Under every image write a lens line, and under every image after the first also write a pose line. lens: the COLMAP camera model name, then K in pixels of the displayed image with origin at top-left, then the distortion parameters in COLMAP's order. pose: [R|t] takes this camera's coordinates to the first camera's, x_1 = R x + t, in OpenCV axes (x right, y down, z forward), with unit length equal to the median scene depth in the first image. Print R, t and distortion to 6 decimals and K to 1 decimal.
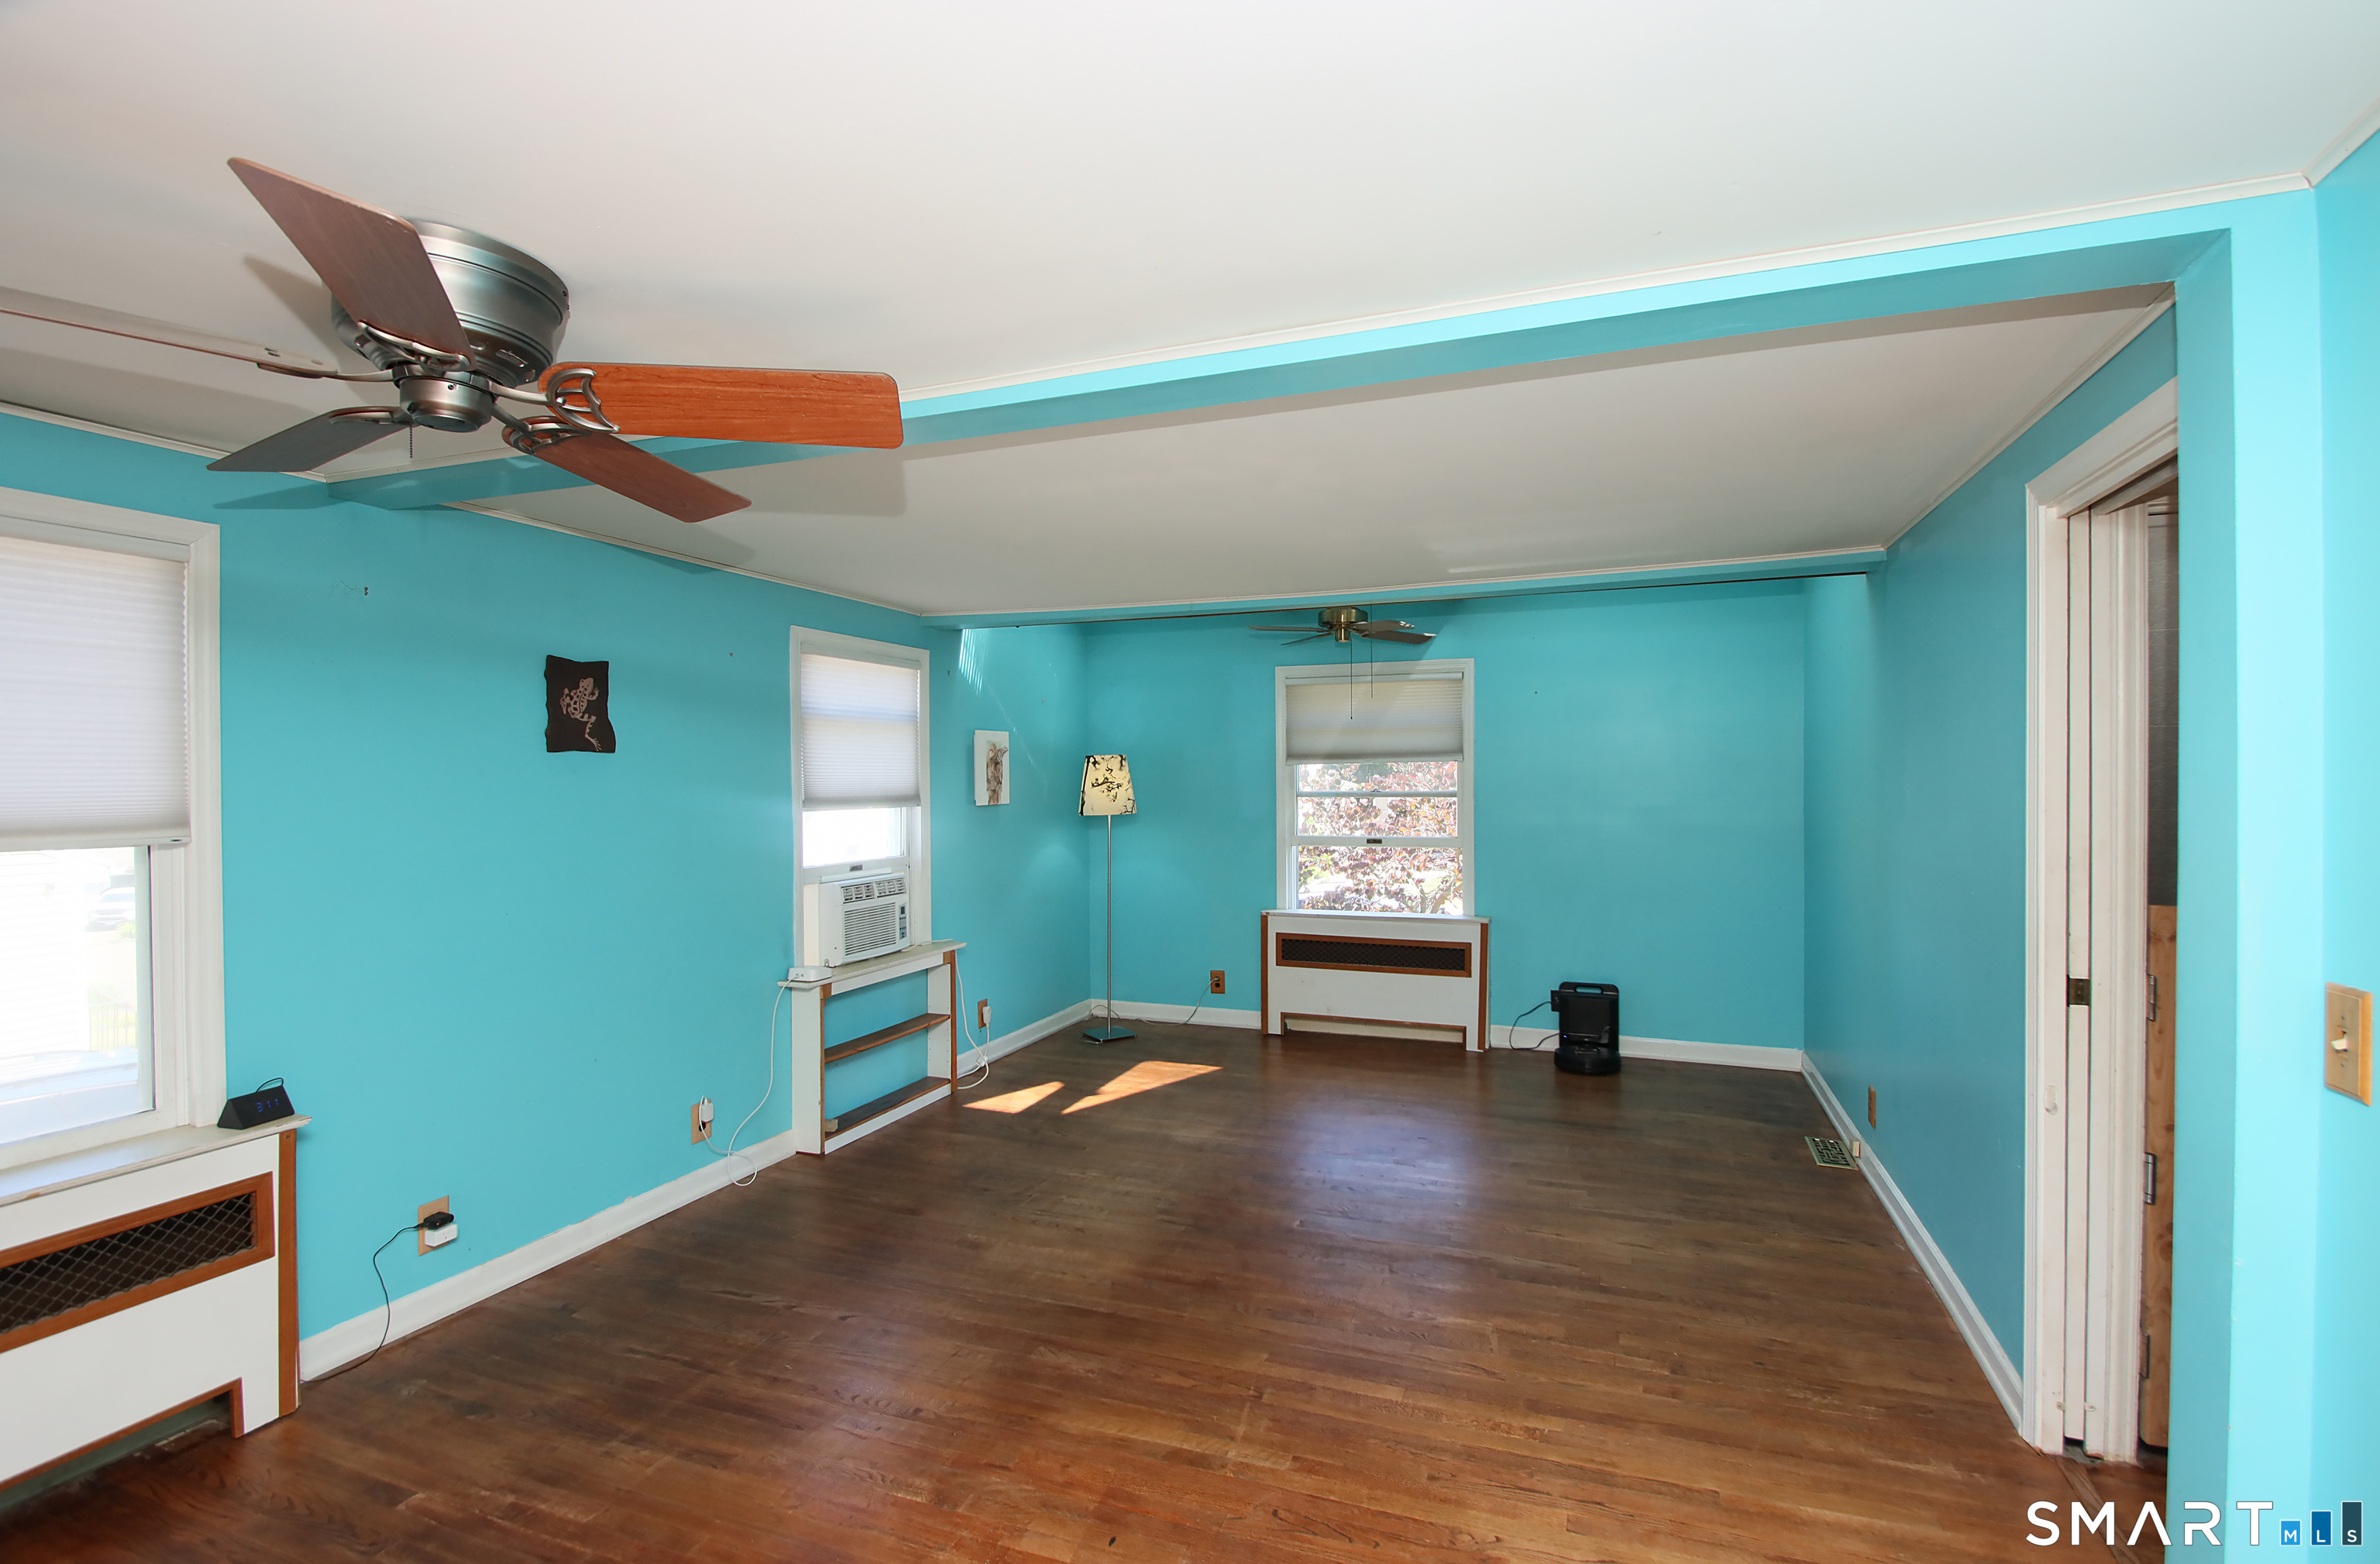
lens RADIAL K [[1072.2, 0, 1204.1], [0, 1072.2, 789.5], [0, 0, 1]] dist [0.017988, -0.019071]
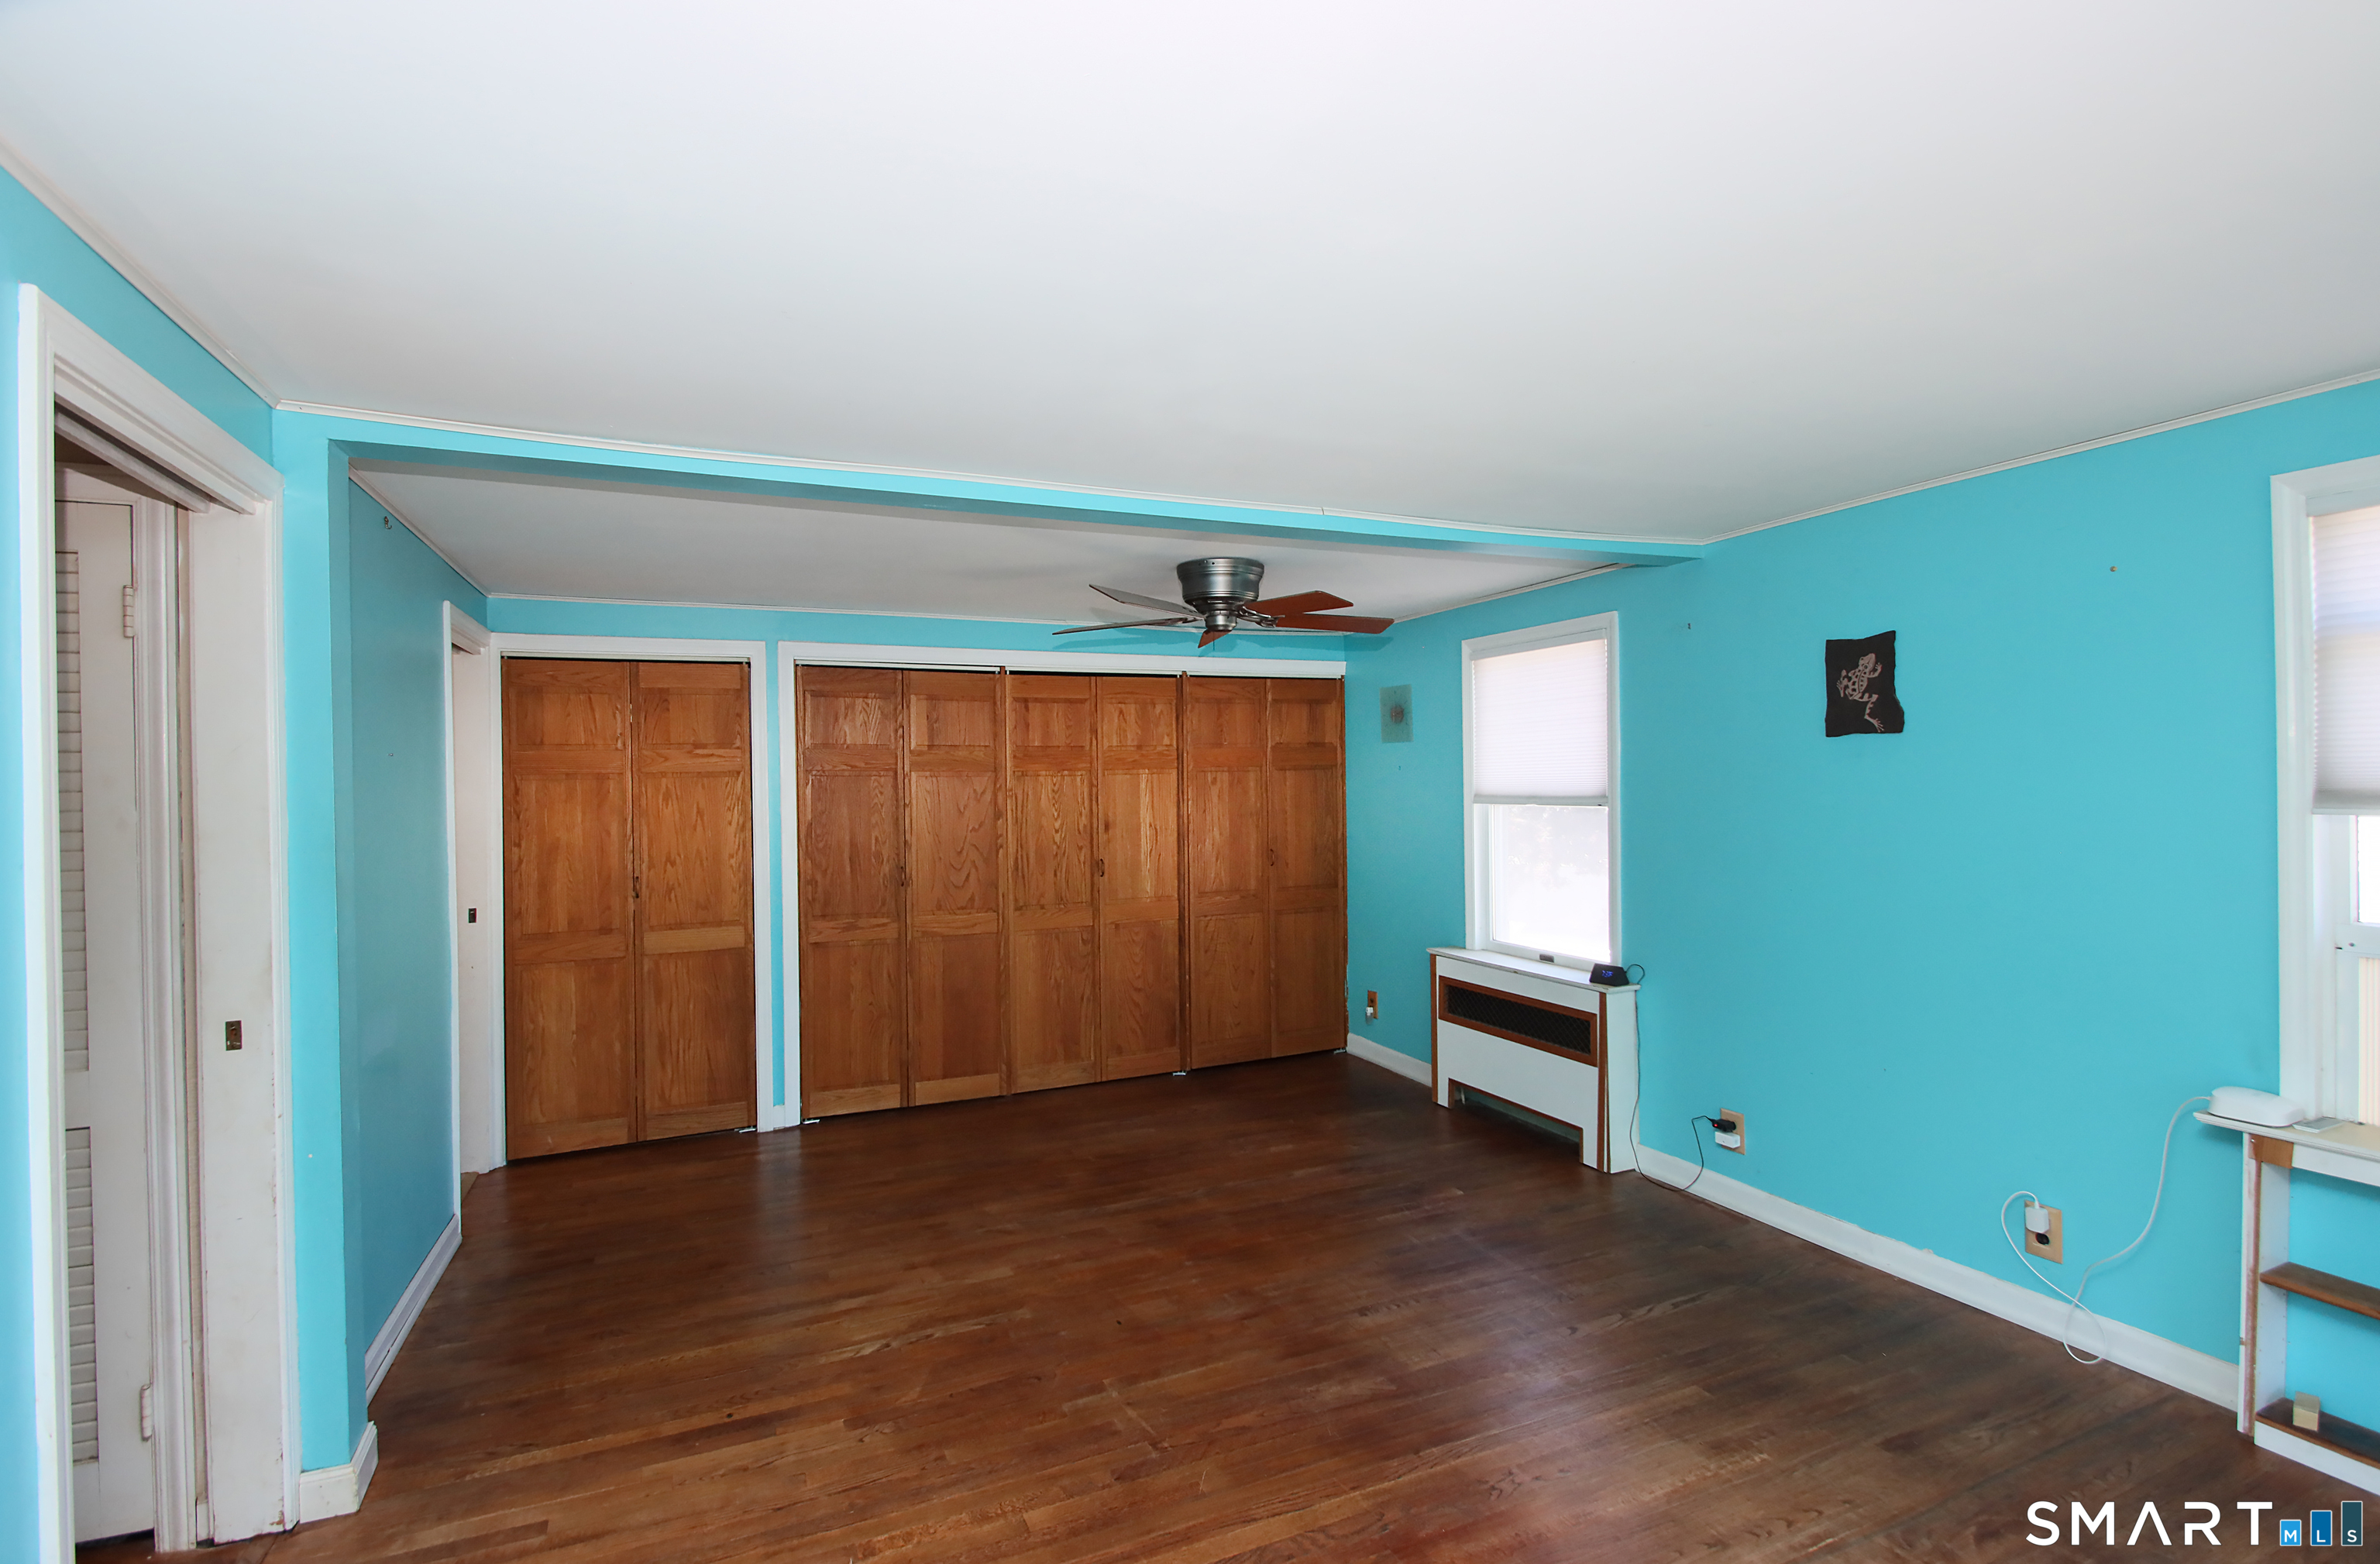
lens RADIAL K [[1072.2, 0, 1204.1], [0, 1072.2, 789.5], [0, 0, 1]] dist [0.017988, -0.019071]
pose [[-0.698667, 0.020189, -0.715162, 0.566926], [0.011207, 0.999788, 0.017276, -0.010742], [0.715360, 0.004055, -0.698745, 1.416200]]
